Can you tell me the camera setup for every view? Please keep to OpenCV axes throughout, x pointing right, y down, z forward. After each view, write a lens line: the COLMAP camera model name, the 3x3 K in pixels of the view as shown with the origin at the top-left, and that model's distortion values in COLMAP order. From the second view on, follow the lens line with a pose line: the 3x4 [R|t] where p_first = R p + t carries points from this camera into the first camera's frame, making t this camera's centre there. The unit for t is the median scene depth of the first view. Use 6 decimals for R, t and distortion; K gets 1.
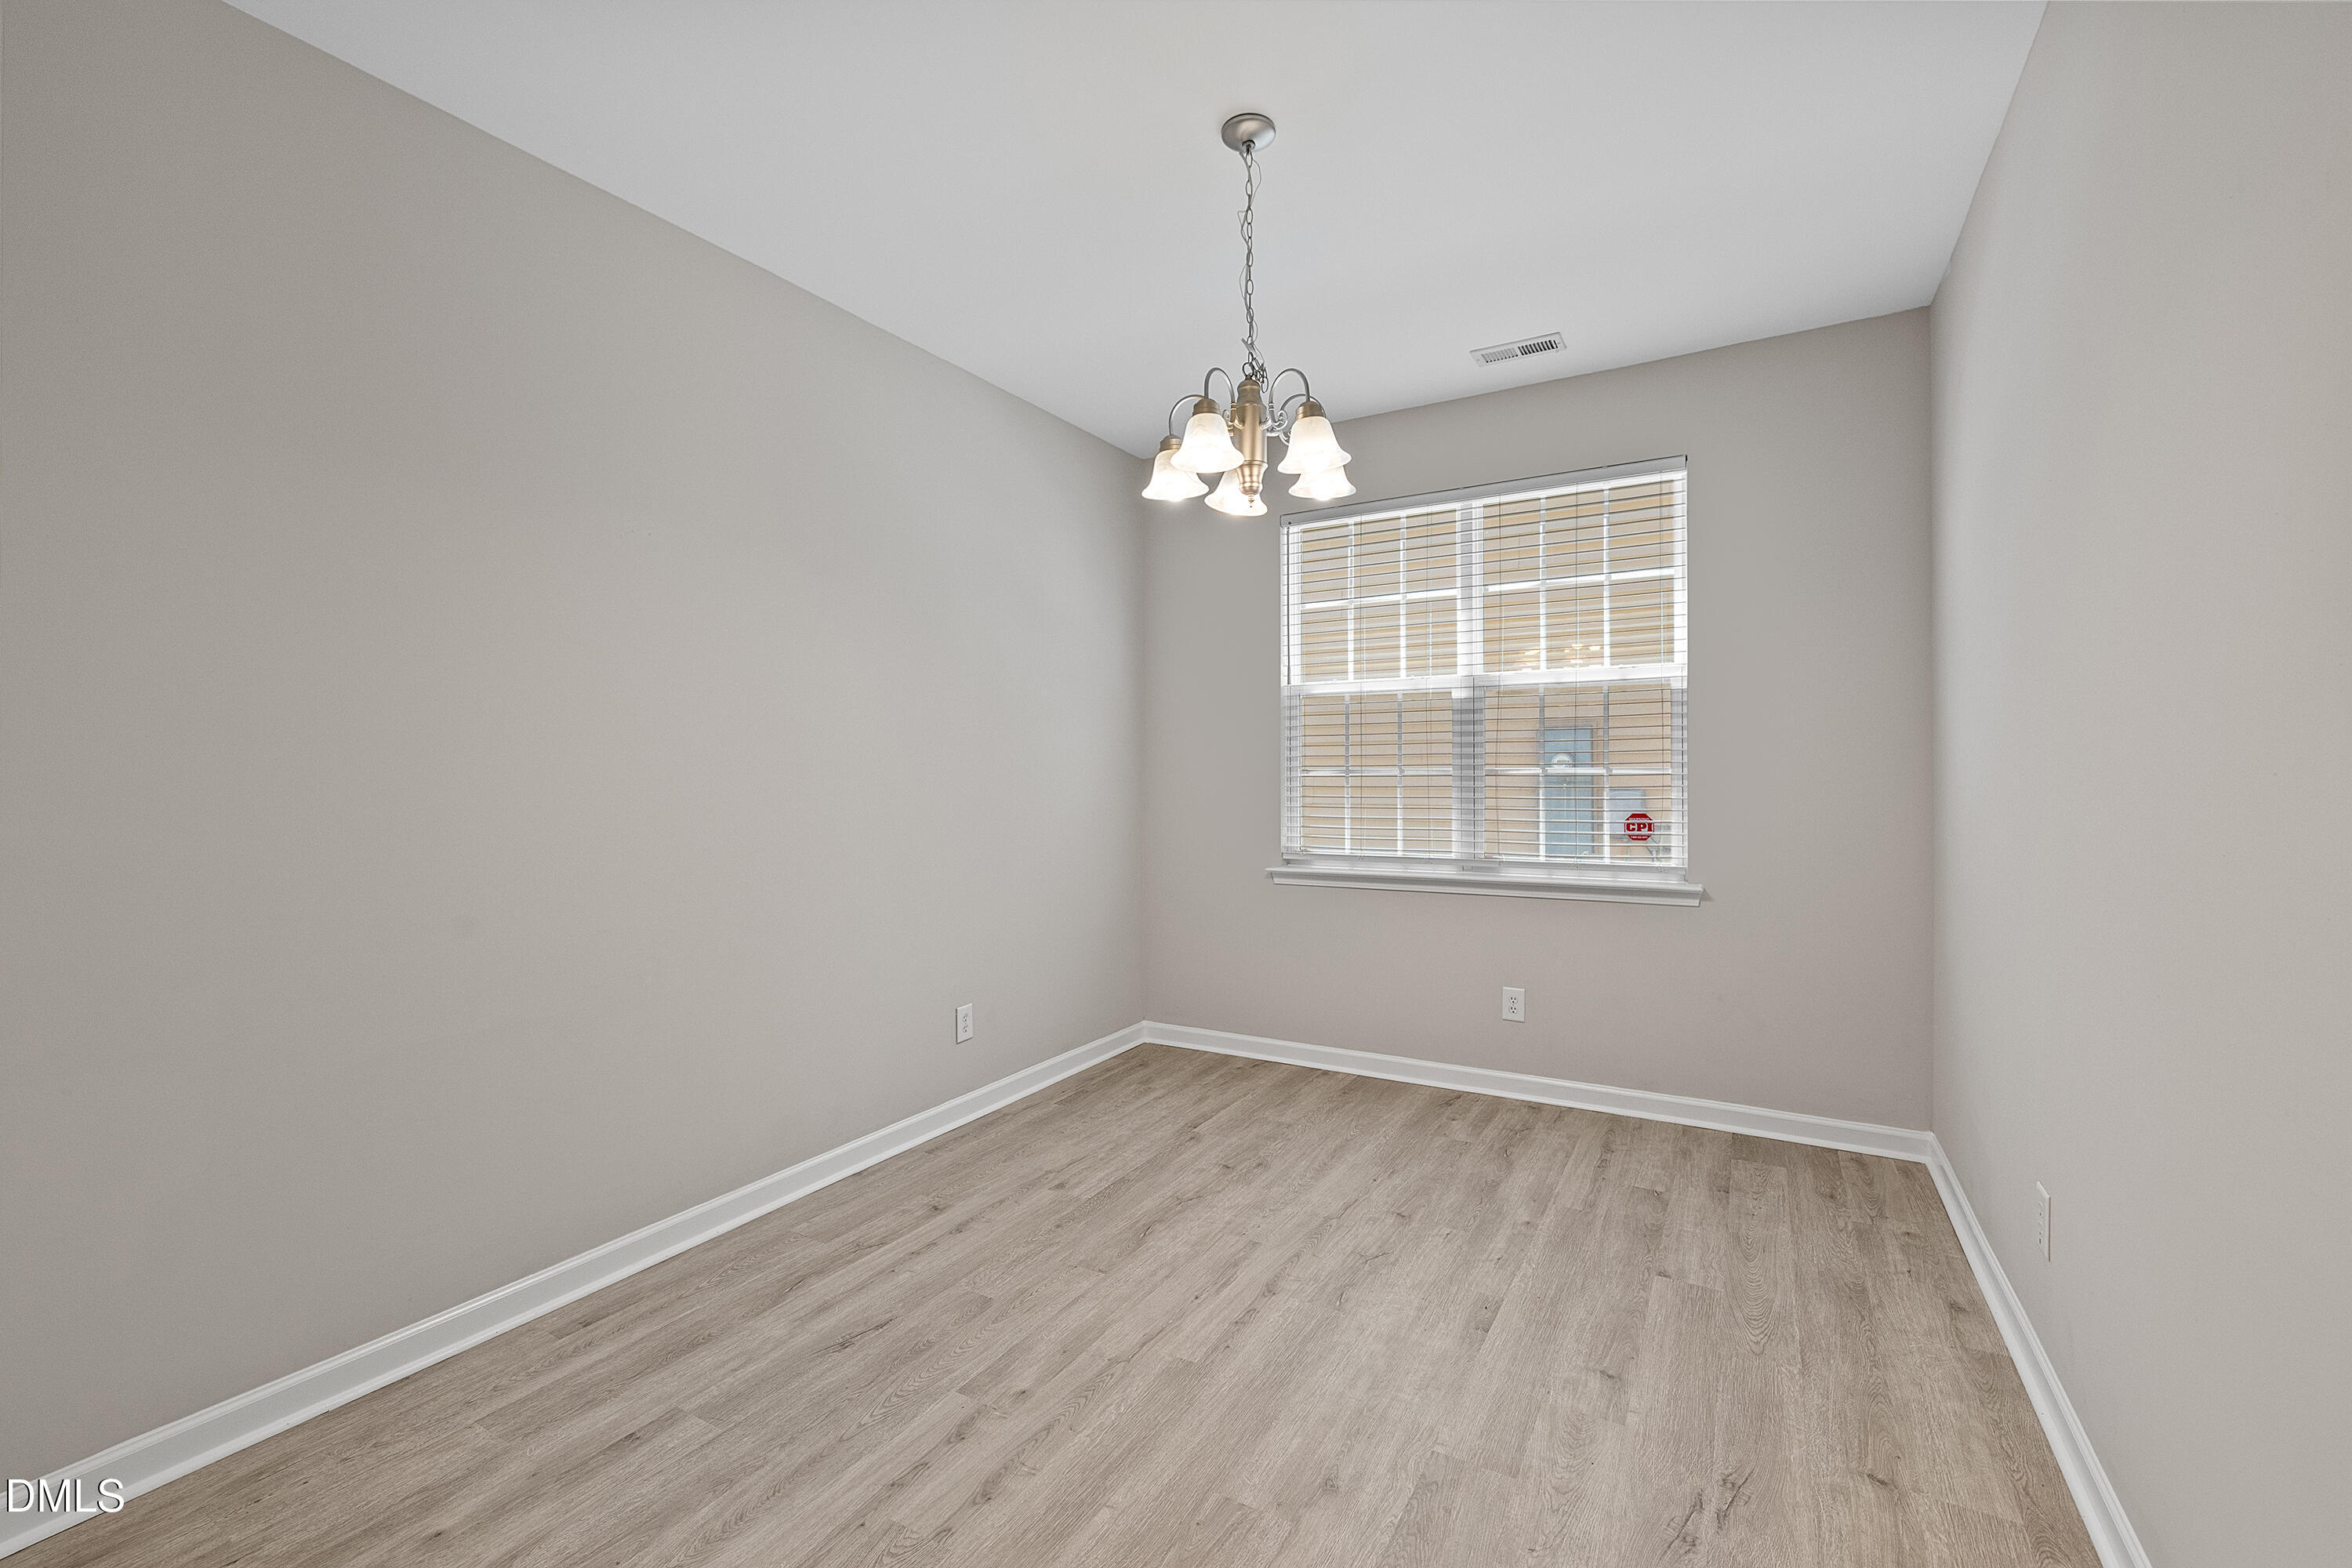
lens RADIAL K [[1000.7, 0, 1171.9], [0, 1000.7, 777.3], [0, 0, 1]] dist [0.003374, -0.000308]
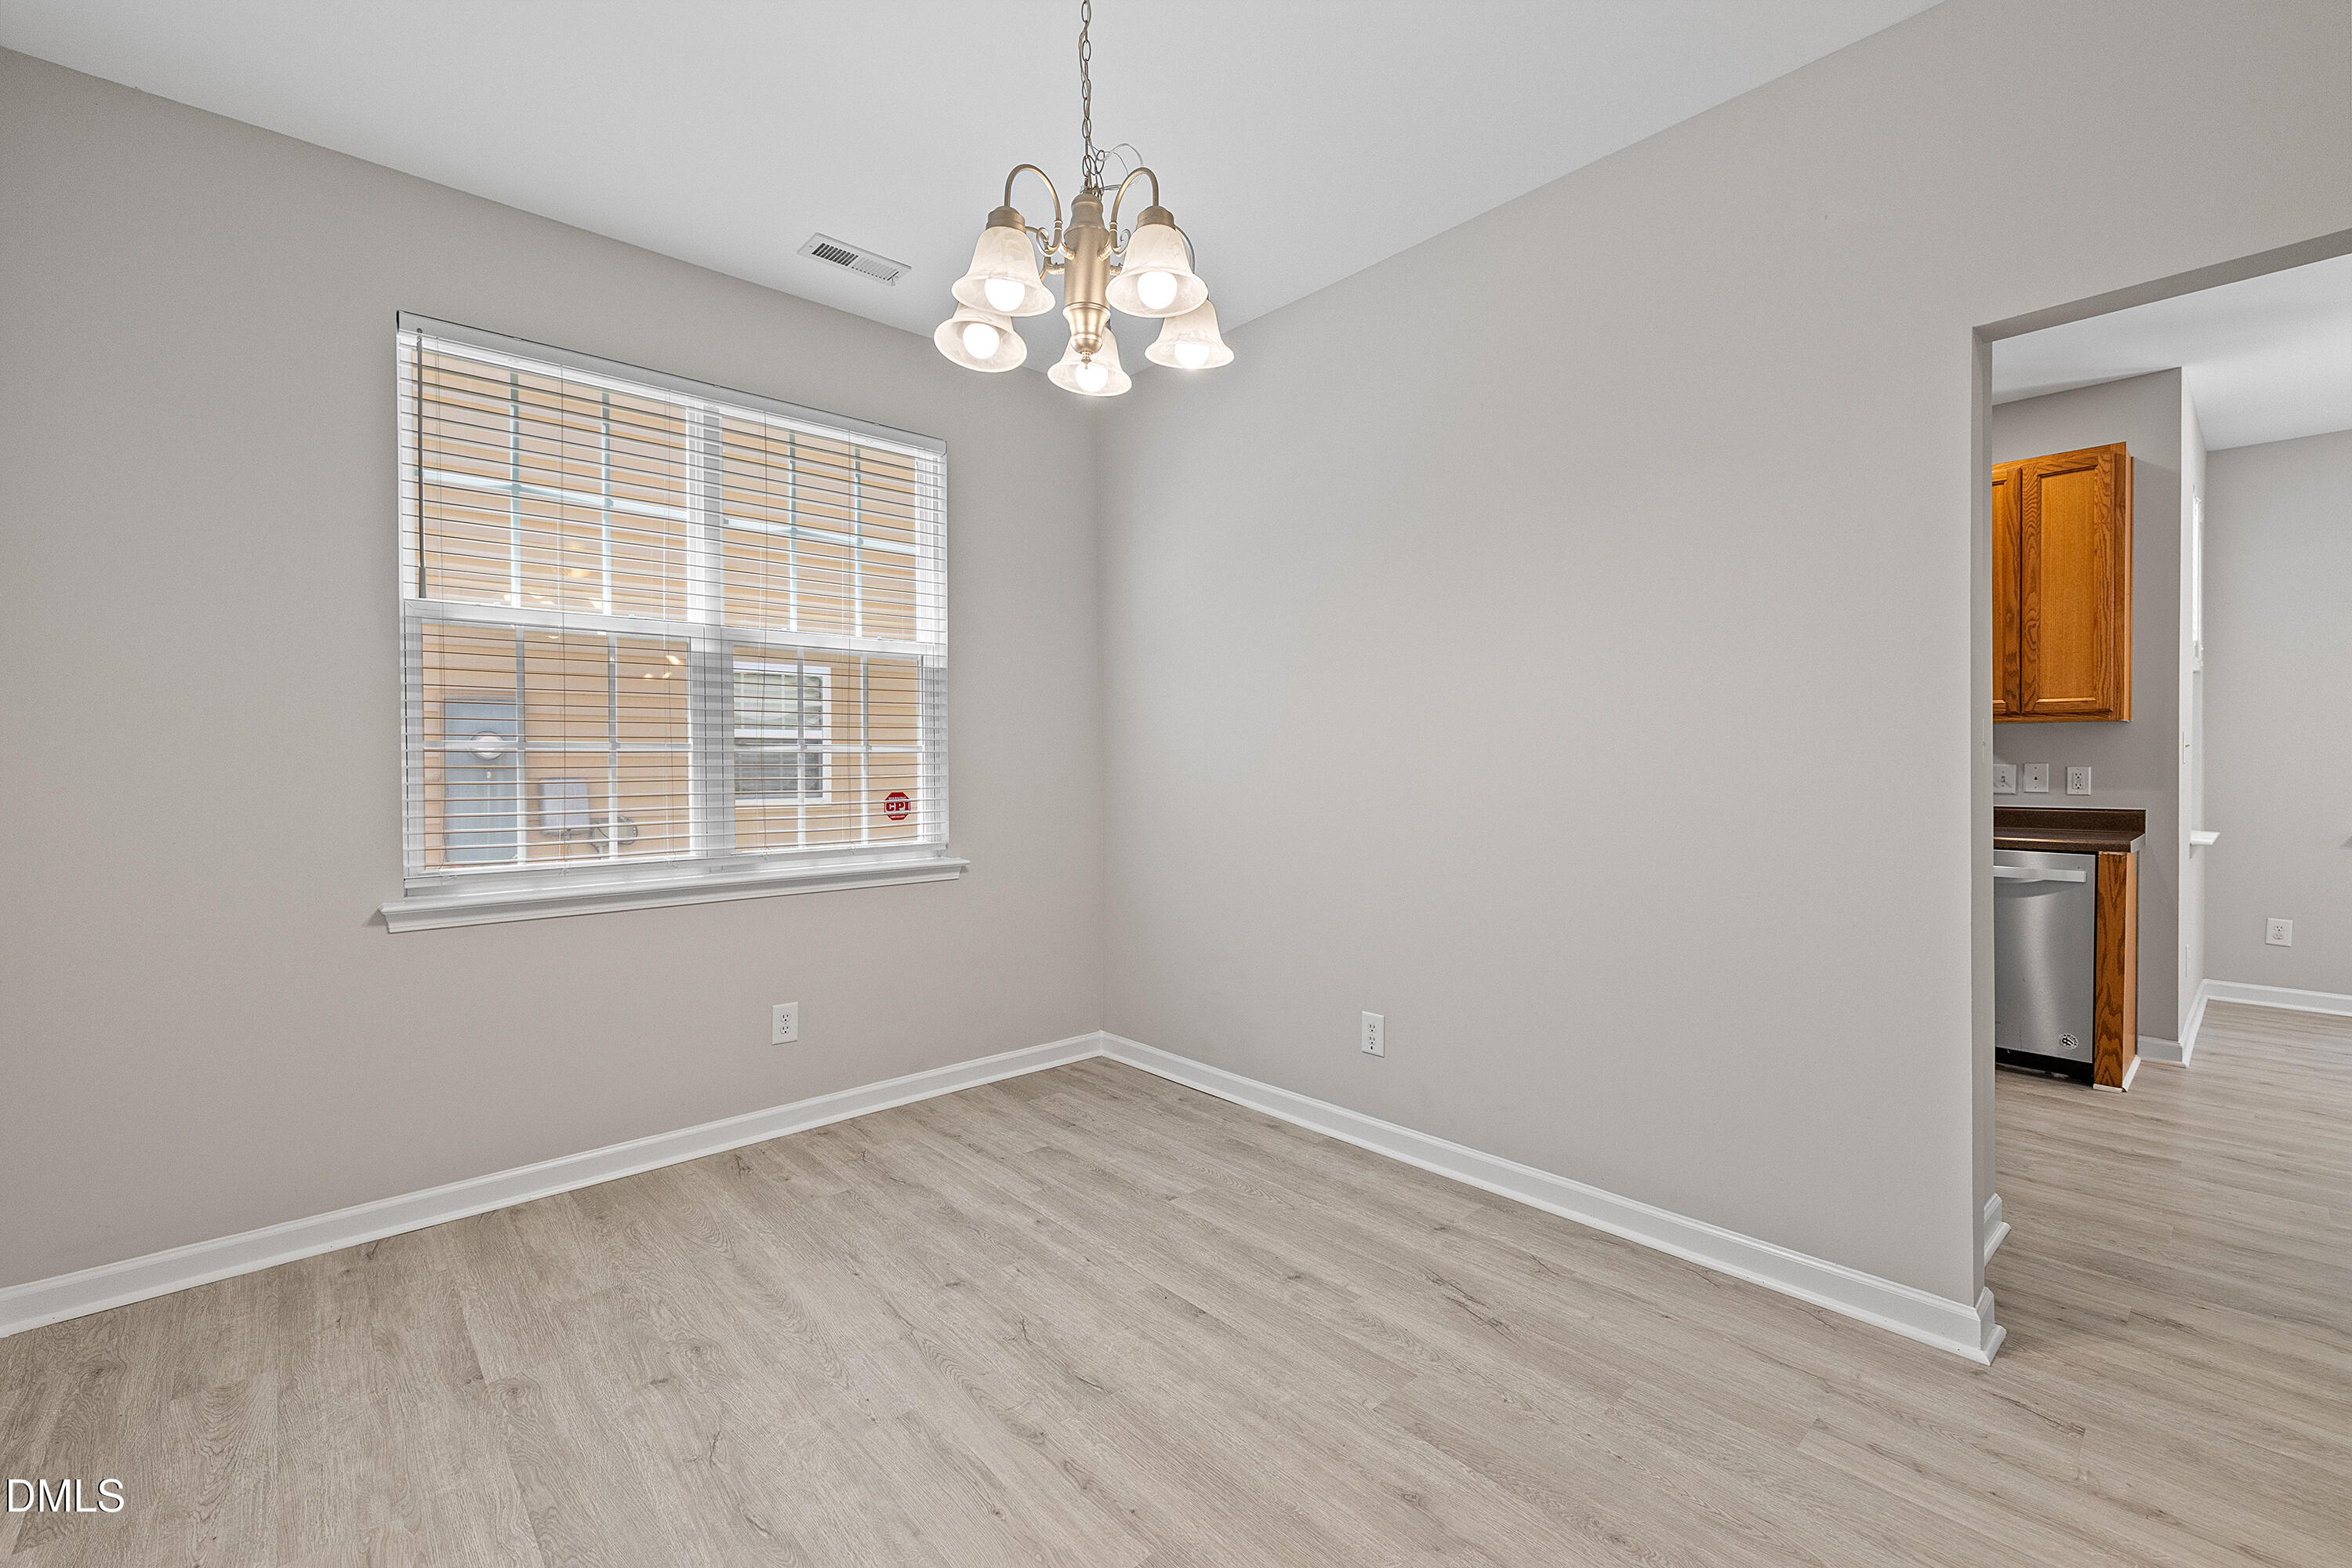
lens RADIAL K [[1000.7, 0, 1174.7], [0, 1000.7, 777.3], [0, 0, 1]] dist [0.003374, -0.000308]
pose [[0.292080, -0.010337, 0.956338, -0.403699], [0.006392, 0.999940, 0.008856, 0.015672], [-0.956373, 0.003526, 0.292129, 0.481899]]
